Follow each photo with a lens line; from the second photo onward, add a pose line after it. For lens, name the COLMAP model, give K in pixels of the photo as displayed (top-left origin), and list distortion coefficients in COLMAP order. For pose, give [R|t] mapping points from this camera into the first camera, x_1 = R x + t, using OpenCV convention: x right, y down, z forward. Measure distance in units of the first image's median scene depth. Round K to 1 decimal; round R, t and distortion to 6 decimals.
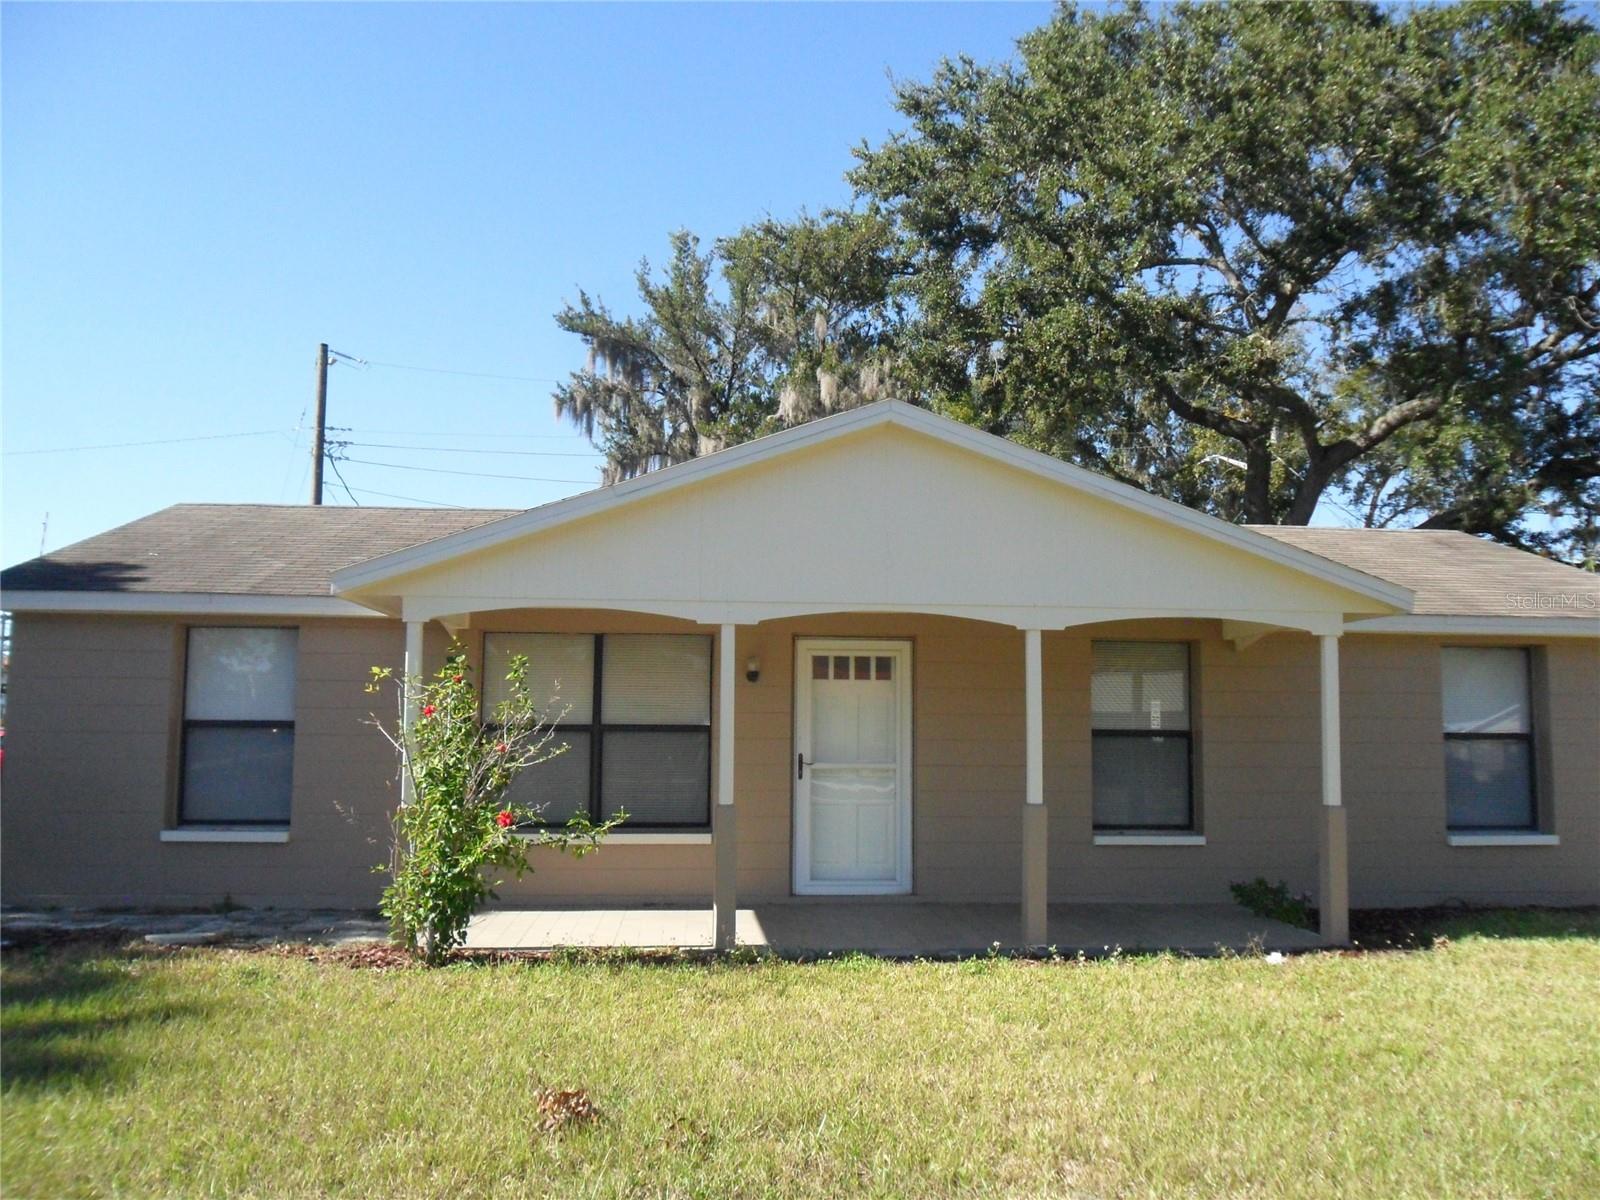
lens RADIAL K [[1295.0, 0, 806.3], [0, 1295.0, 597.0], [0, 0, 1]] dist [-0.042802, 0.030171]
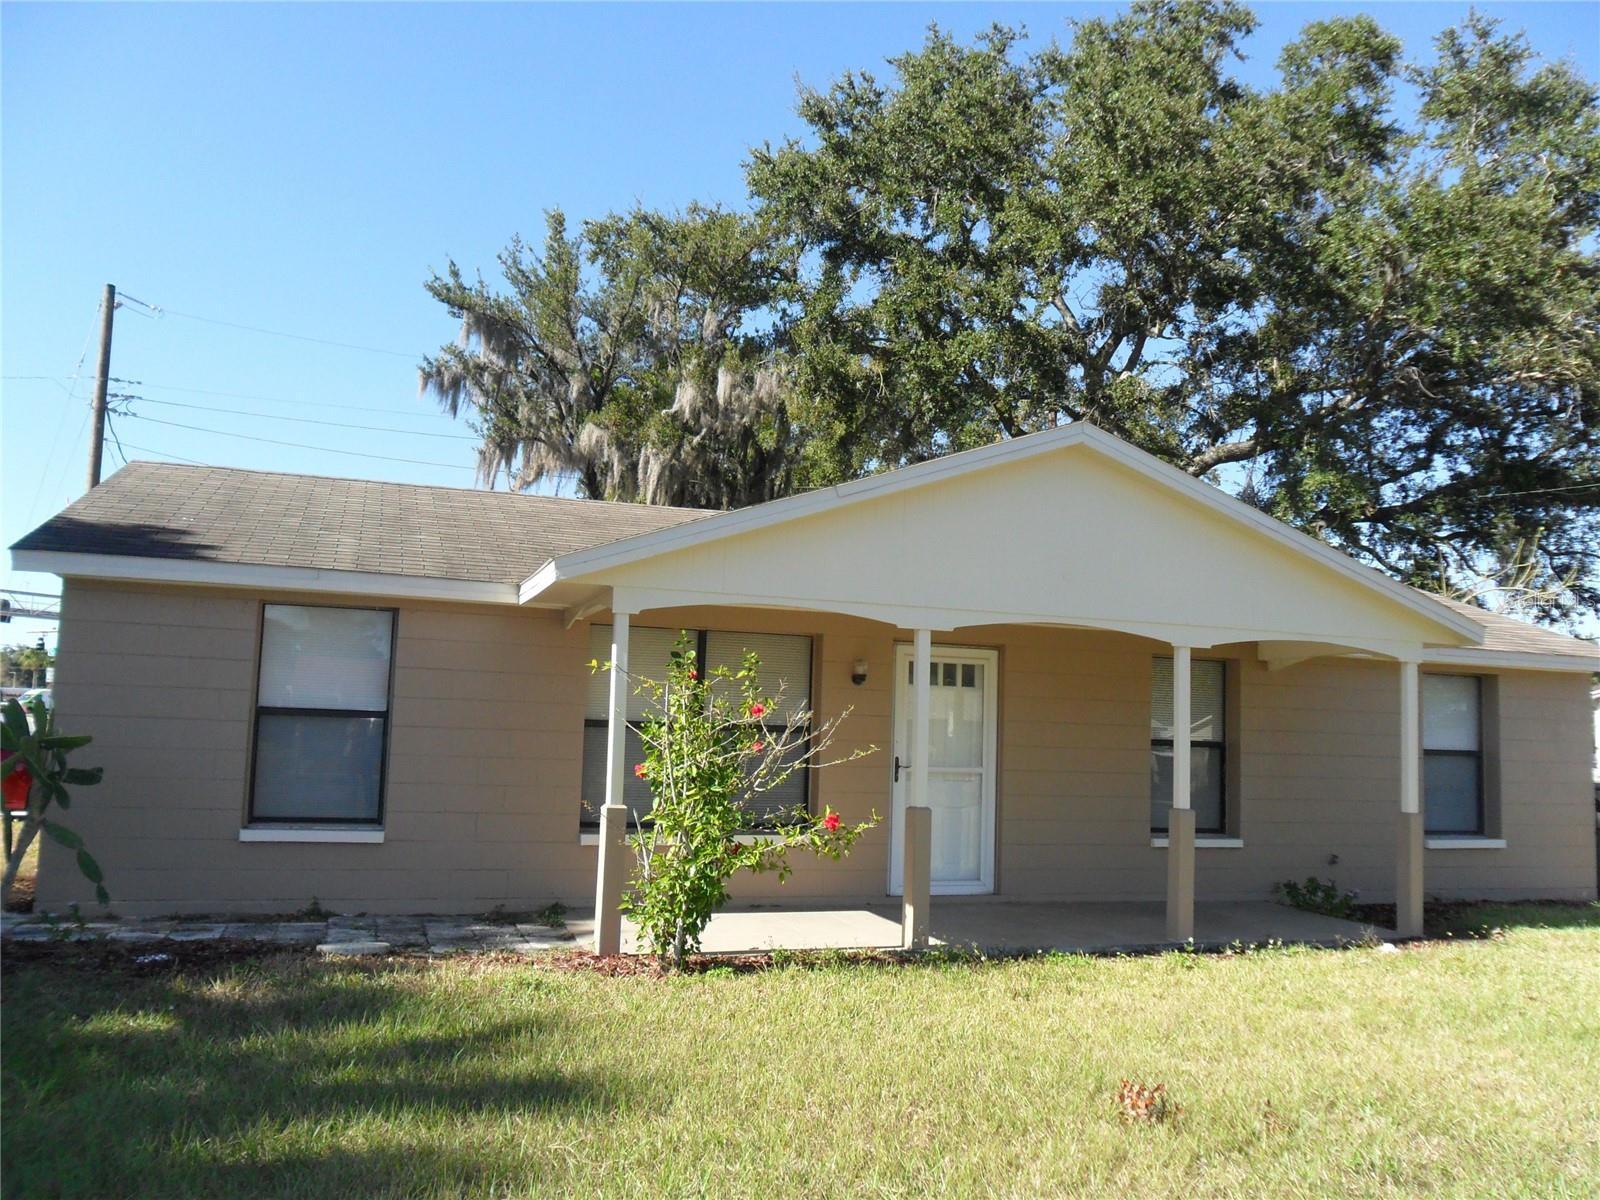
lens RADIAL K [[1295.0, 0, 815.6], [0, 1295.0, 605.3], [0, 0, 1]] dist [-0.042802, 0.030171]
pose [[0.968194, 0.048253, 0.245506, -0.178209], [-0.049938, 0.998752, 0.000639, 0.002509], [-0.245168, -0.012879, 0.969395, 0.016677]]
